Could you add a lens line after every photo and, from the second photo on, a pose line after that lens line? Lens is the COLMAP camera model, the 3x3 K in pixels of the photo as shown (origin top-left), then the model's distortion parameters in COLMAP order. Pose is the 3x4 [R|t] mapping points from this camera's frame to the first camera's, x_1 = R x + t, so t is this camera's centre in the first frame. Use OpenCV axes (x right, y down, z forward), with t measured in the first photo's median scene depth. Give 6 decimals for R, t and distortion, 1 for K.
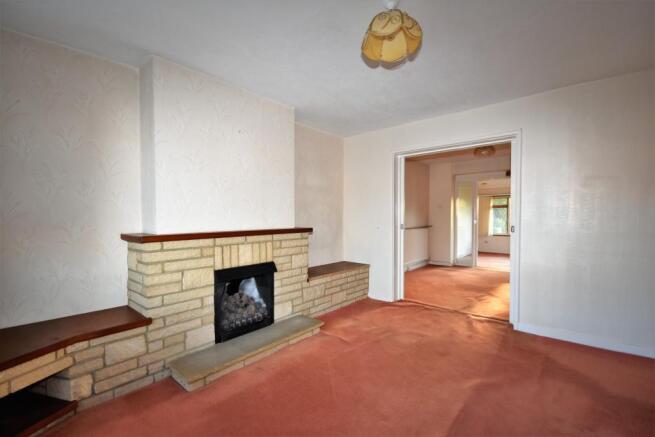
lens RADIAL K [[286.6, 0, 325.5], [0, 286.6, 221.2], [0, 0, 1]] dist [-0.000621, -0.000169]
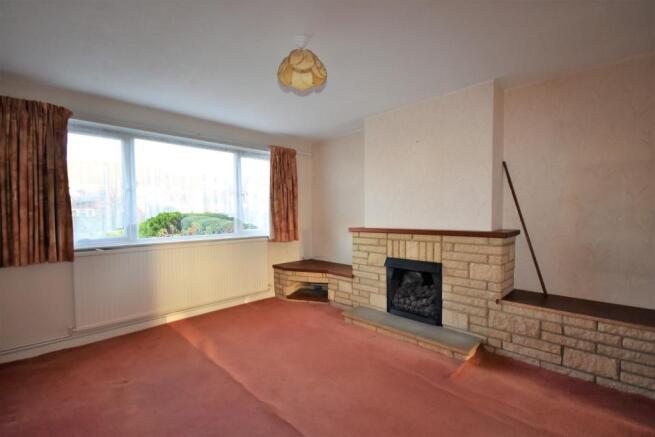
lens RADIAL K [[286.6, 0, 328.7], [0, 286.6, 215.7], [0, 0, 1]] dist [-0.000621, -0.000169]
pose [[-0.059068, 0.013167, -0.998167, 0.854238], [-0.001808, 0.999910, 0.013297, -0.034823], [0.998252, 0.002590, -0.059039, 0.711364]]
